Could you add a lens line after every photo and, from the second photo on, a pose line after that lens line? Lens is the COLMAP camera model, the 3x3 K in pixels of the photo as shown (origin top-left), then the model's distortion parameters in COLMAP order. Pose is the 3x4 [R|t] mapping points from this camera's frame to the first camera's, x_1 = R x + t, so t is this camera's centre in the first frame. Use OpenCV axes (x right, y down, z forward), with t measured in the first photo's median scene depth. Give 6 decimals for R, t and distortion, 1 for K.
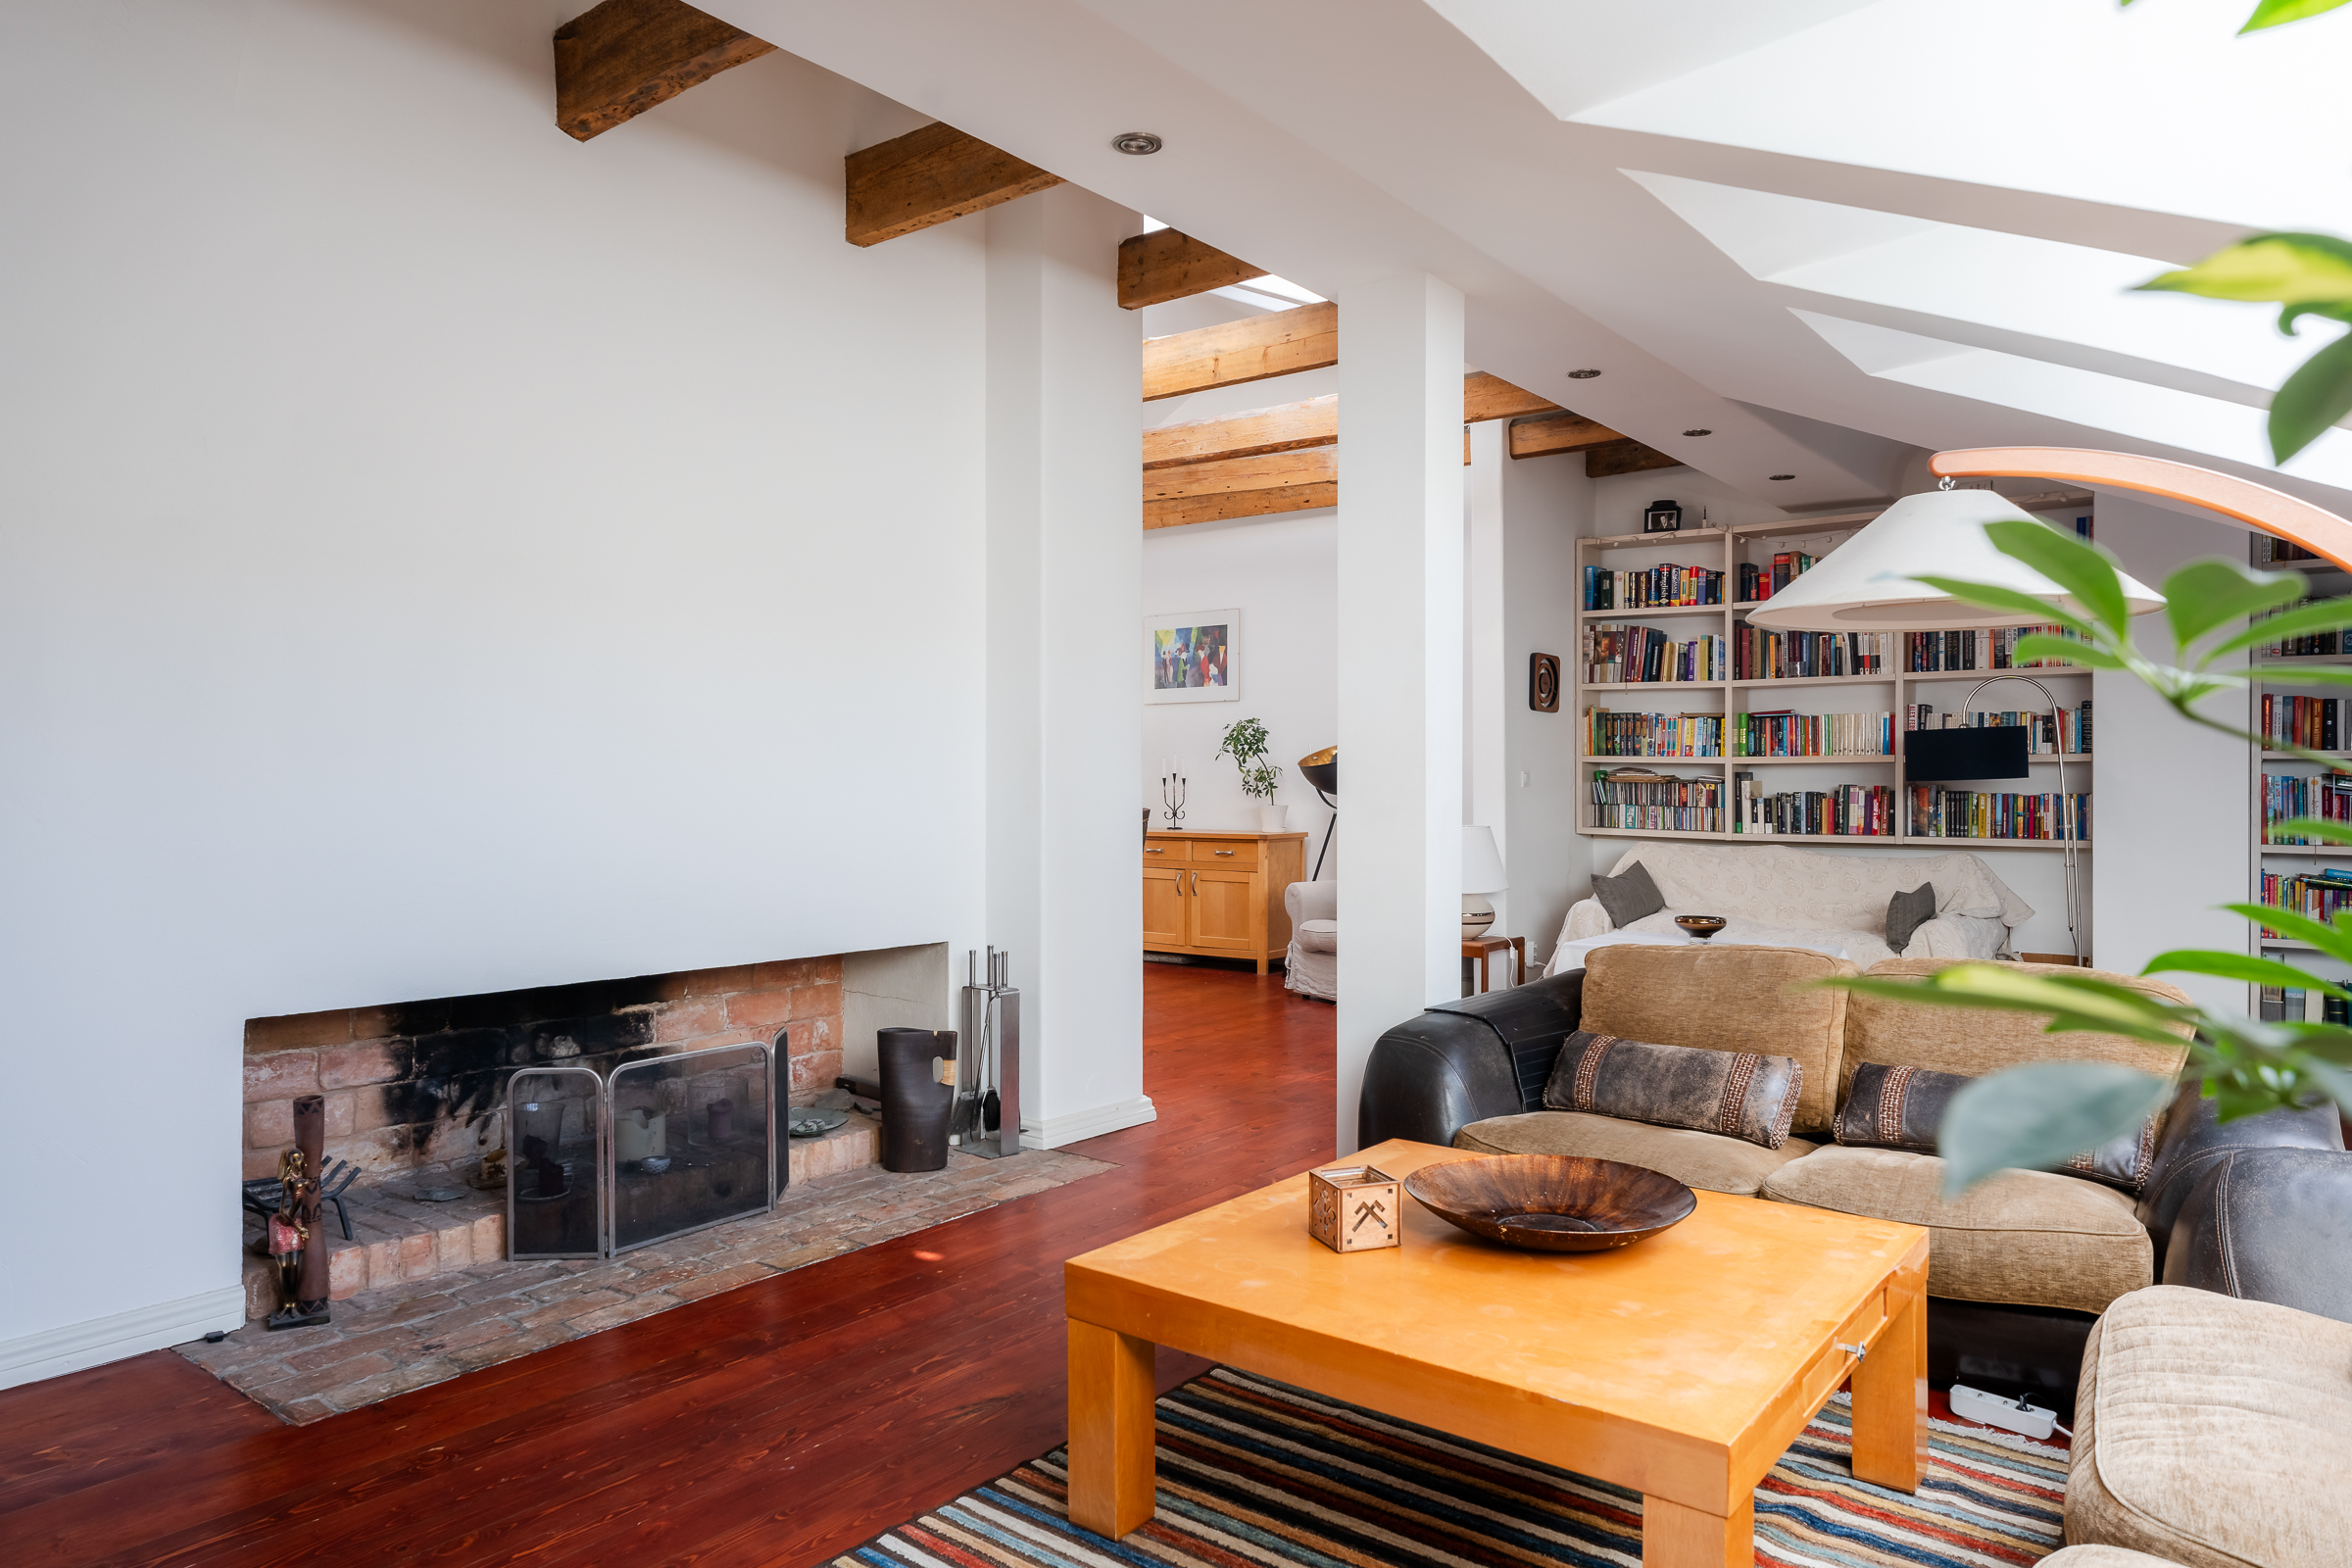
lens RADIAL K [[1517.3, 0, 1172.1], [0, 1517.3, 780.5], [0, 0, 1]] dist [0.000582, 0.009312]
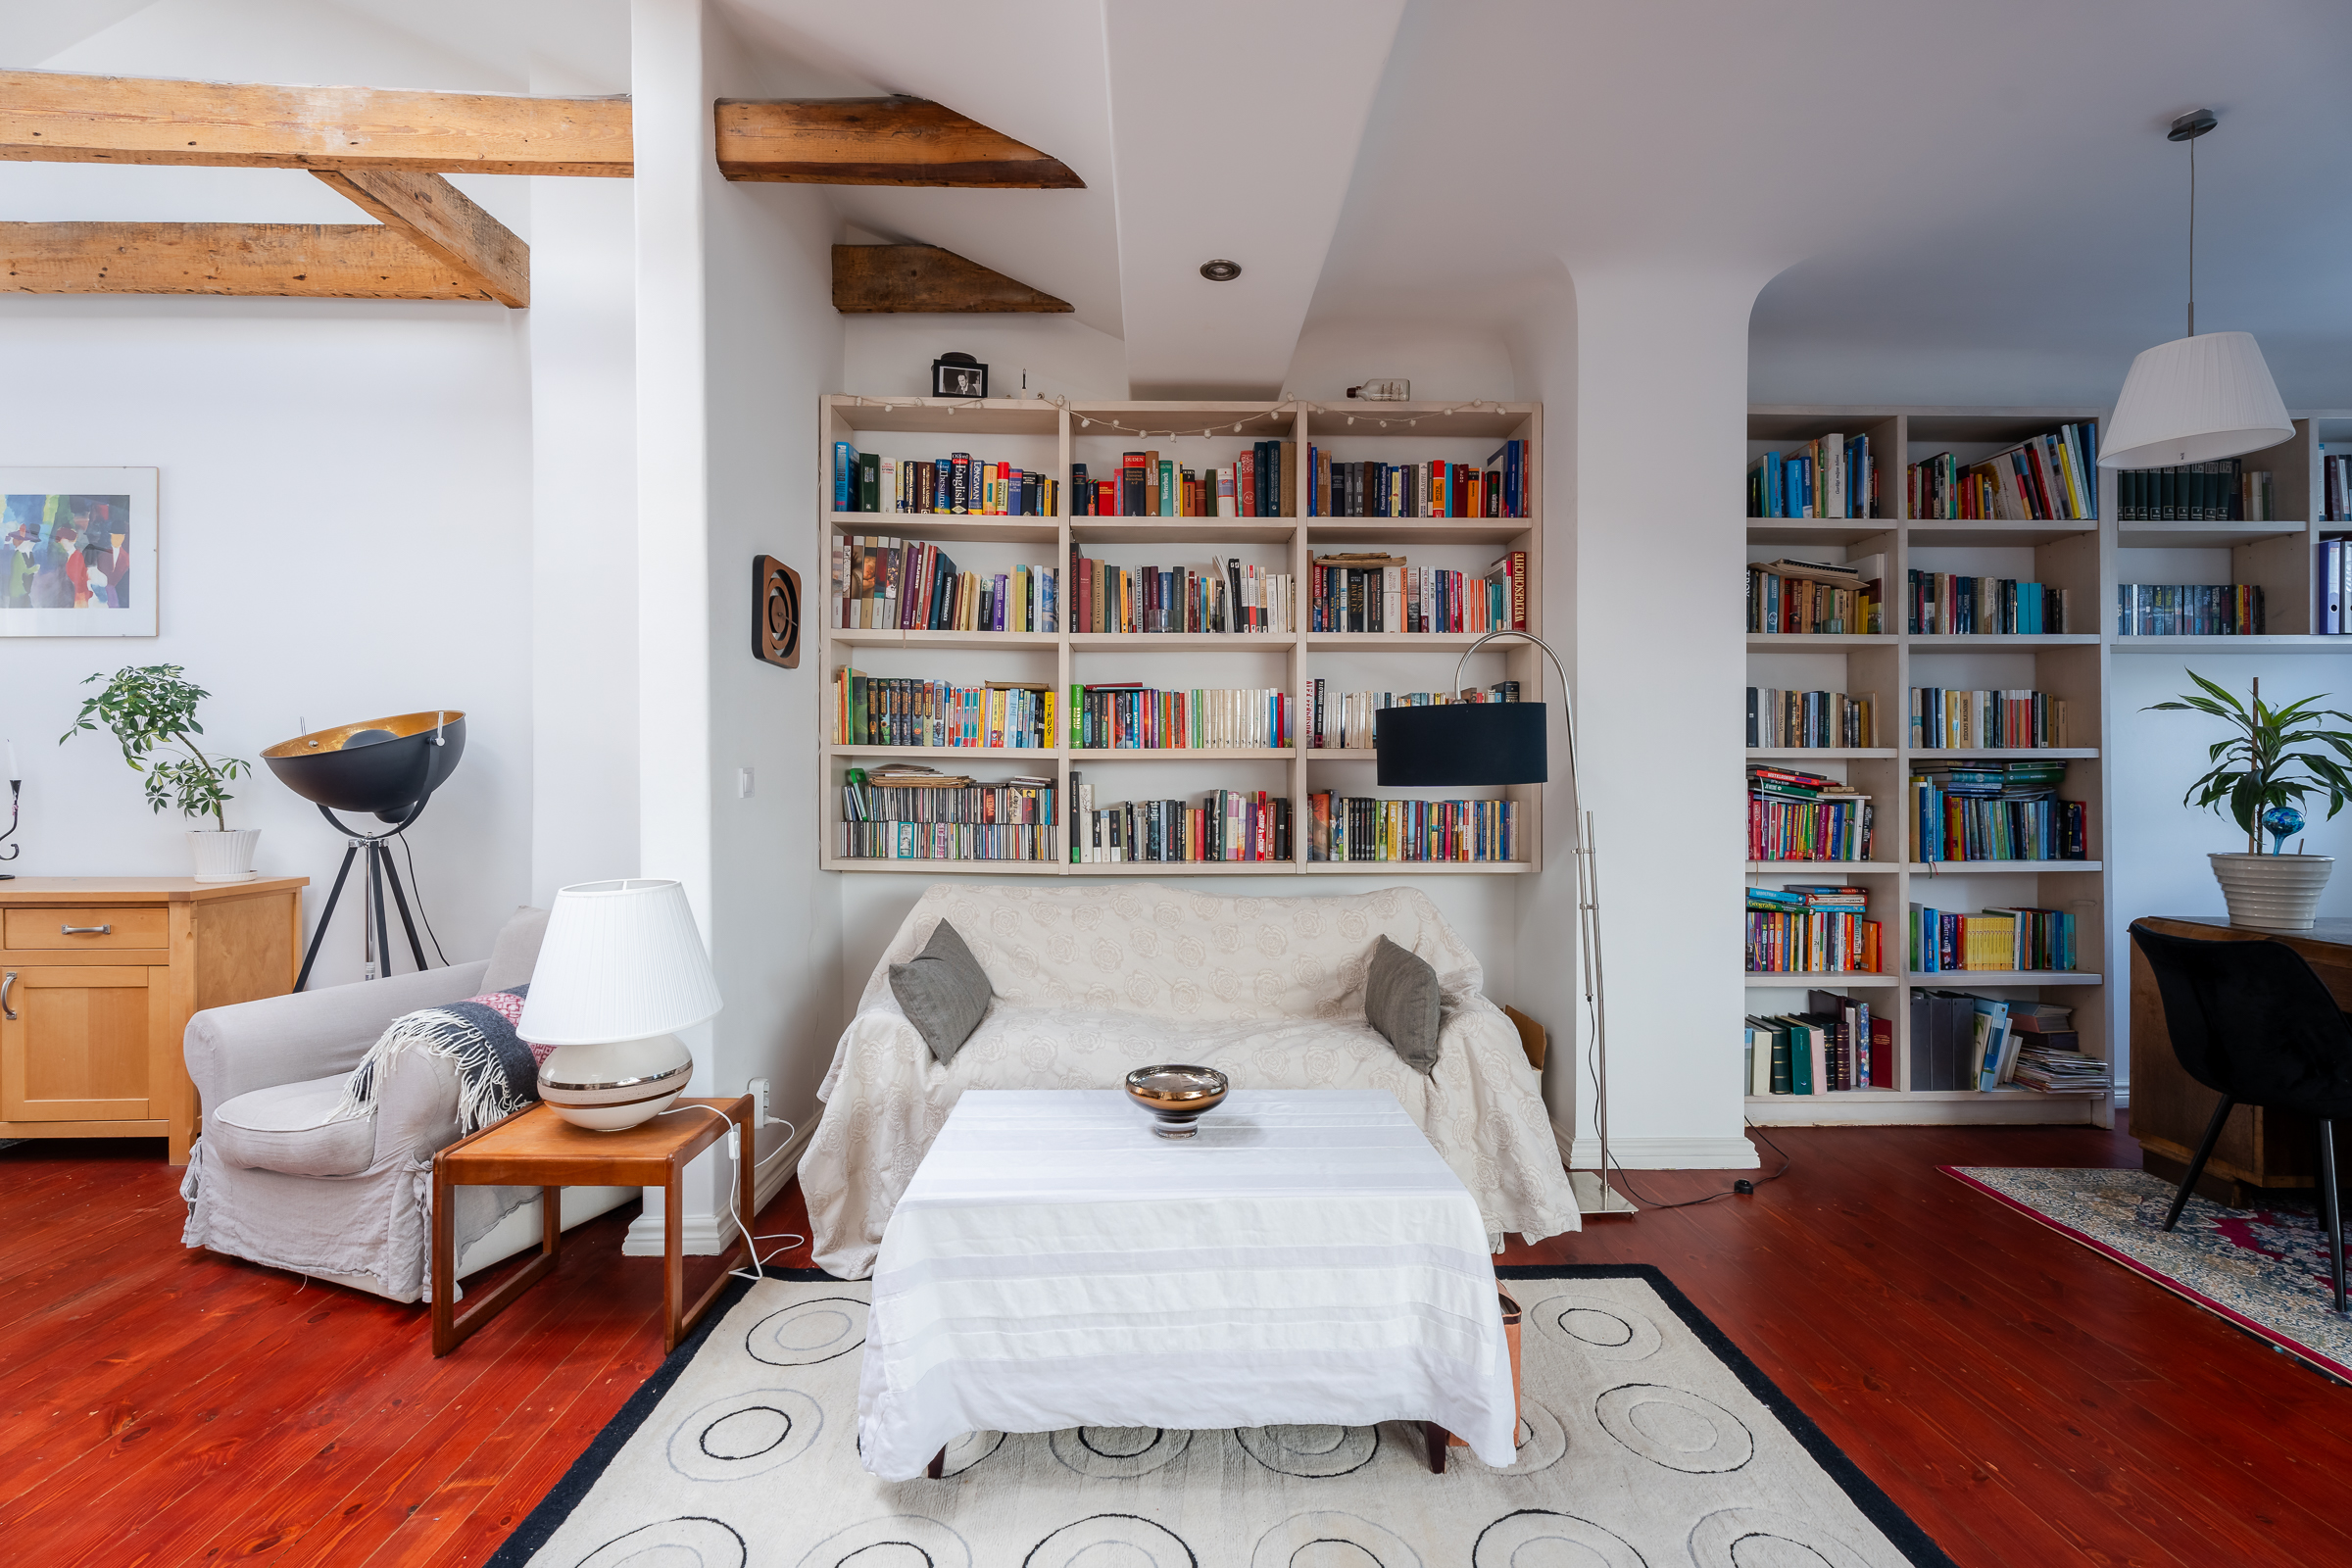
lens RADIAL K [[1047.6, 0, 1167.9], [0, 1047.6, 781.1], [0, 0, 1]] dist [0.005046, -0.002237]
pose [[0.780956, -0.001290, 0.624584, 0.116183], [0.000800, 0.999999, 0.001064, -0.001743], [-0.624585, -0.000331, 0.780957, 0.611175]]
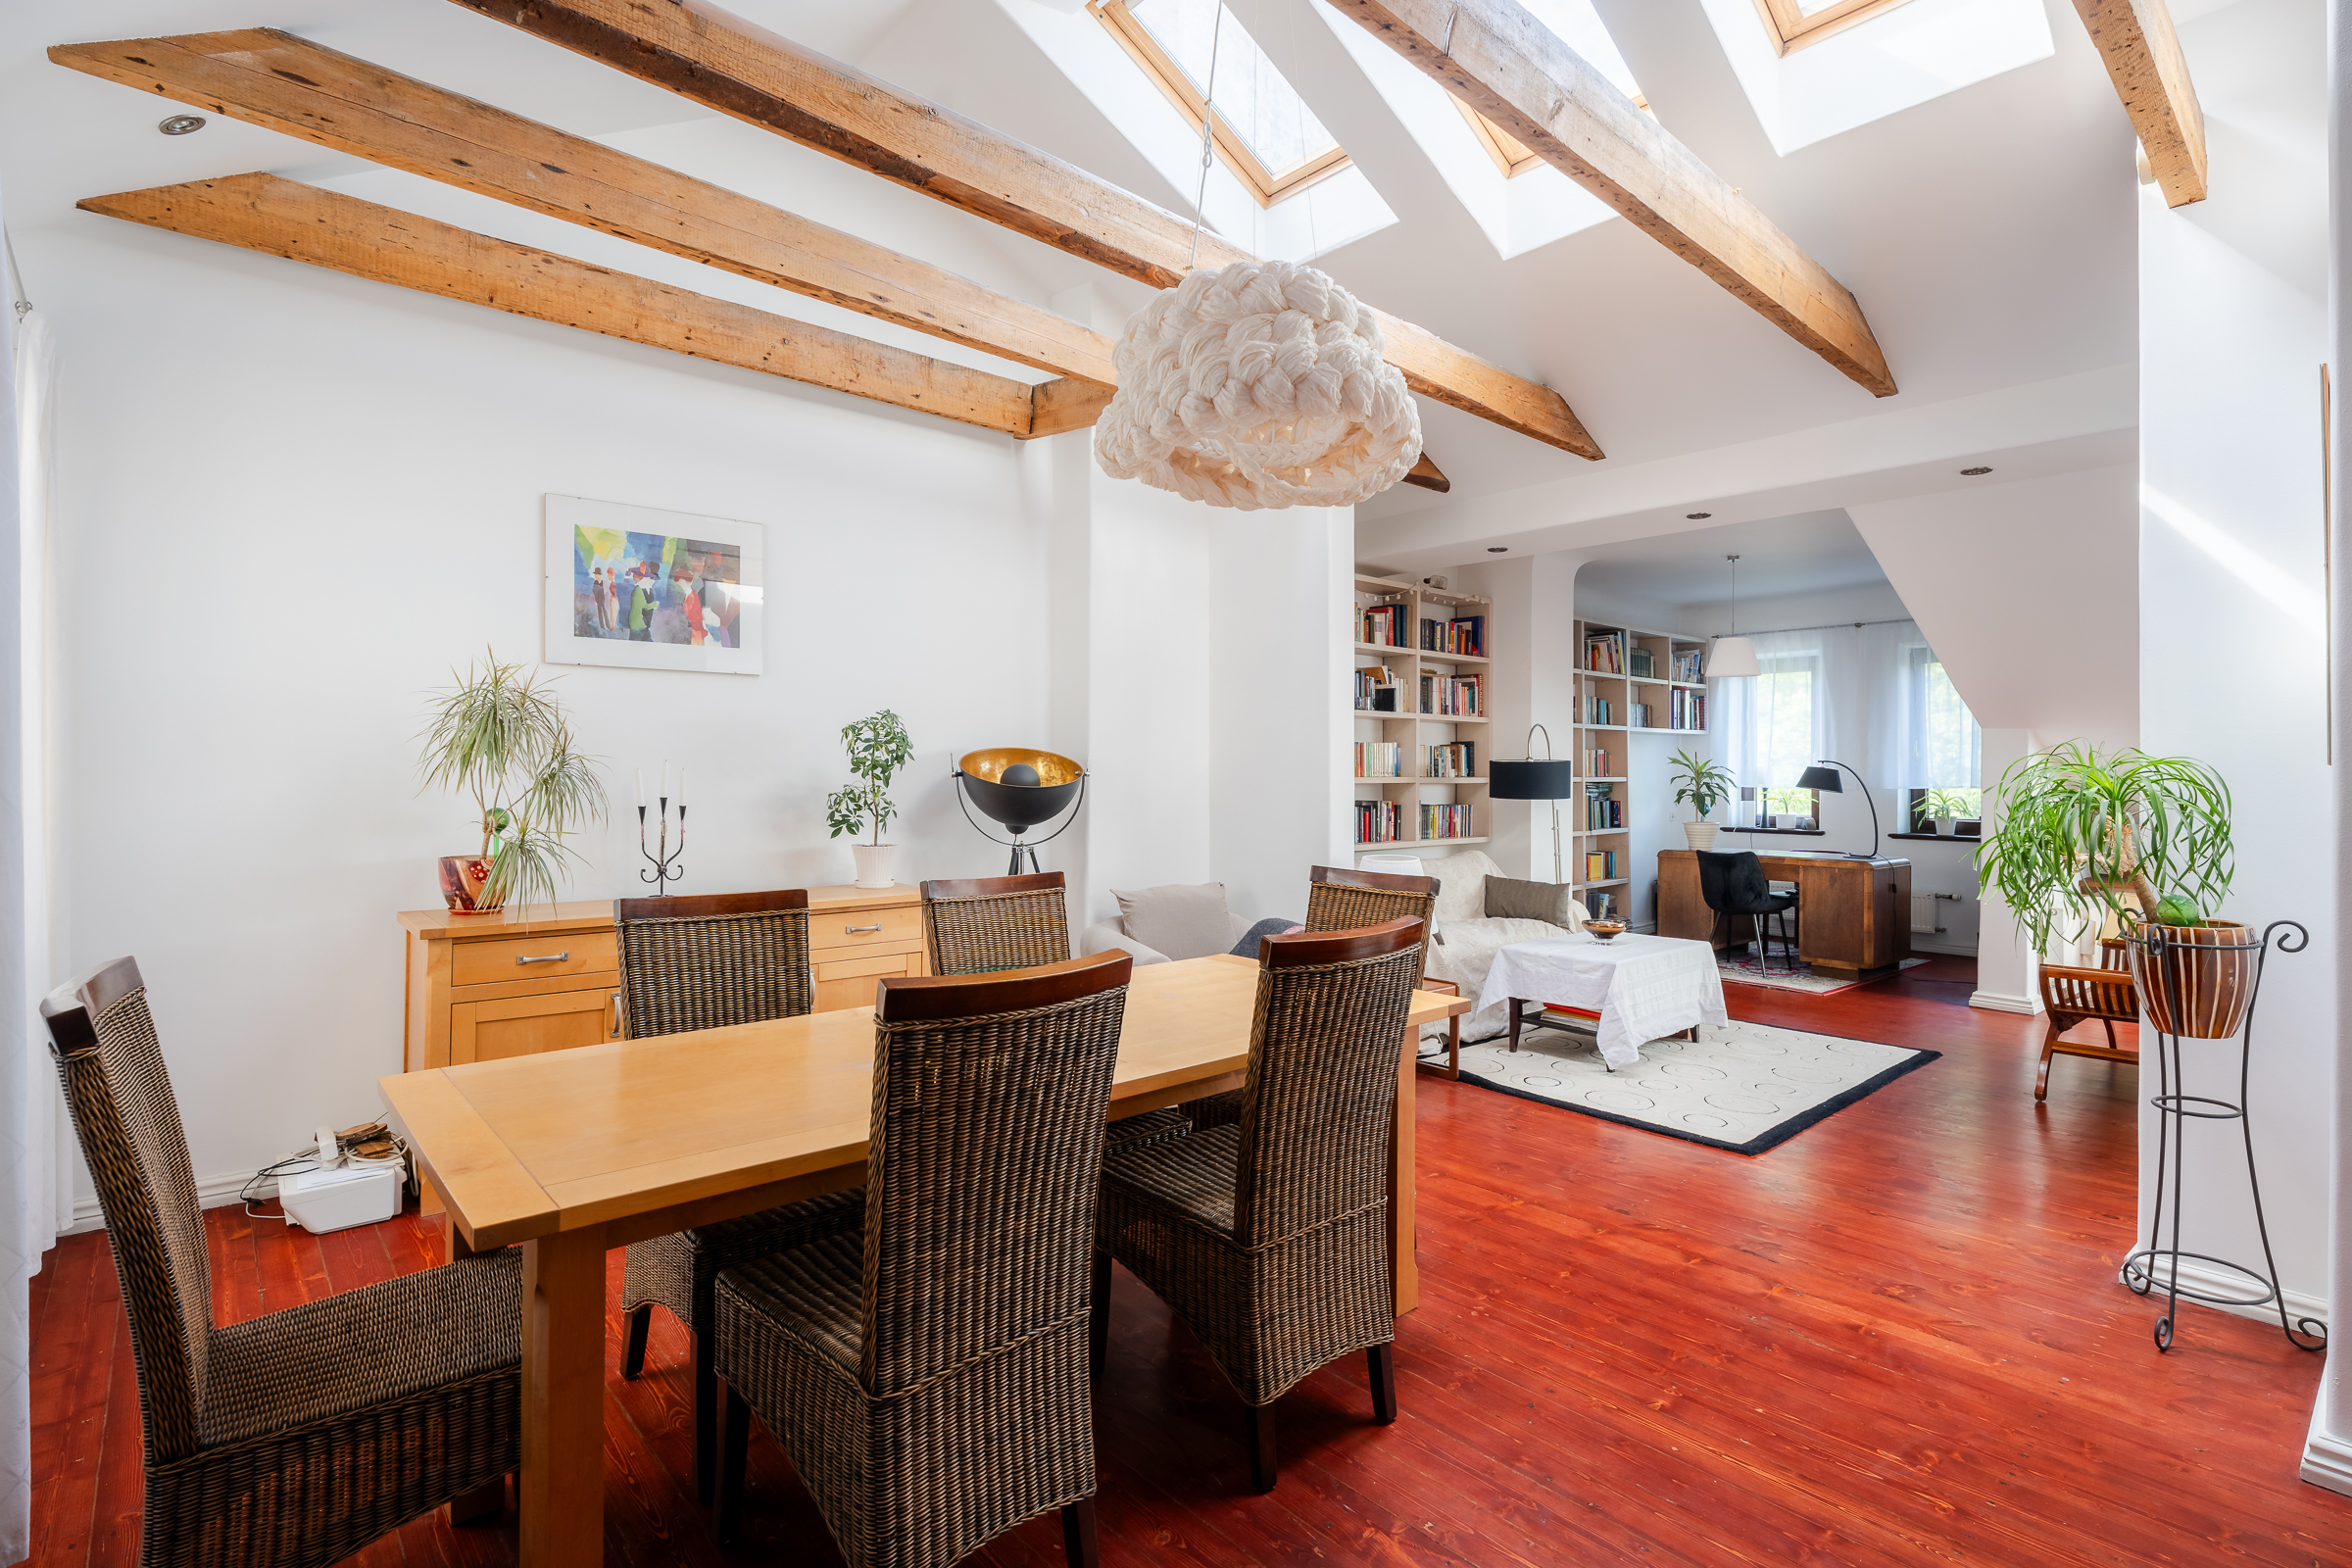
lens RADIAL K [[1151.5, 0, 1166.6], [0, 1151.5, 767.3], [0, 0, 1]] dist [-0.007971, 0.000122]
pose [[0.182378, 0.004197, 0.983220, -0.480761], [-0.005253, 0.999981, -0.003294, -0.019418], [-0.983214, -0.004565, 0.182397, 0.959544]]
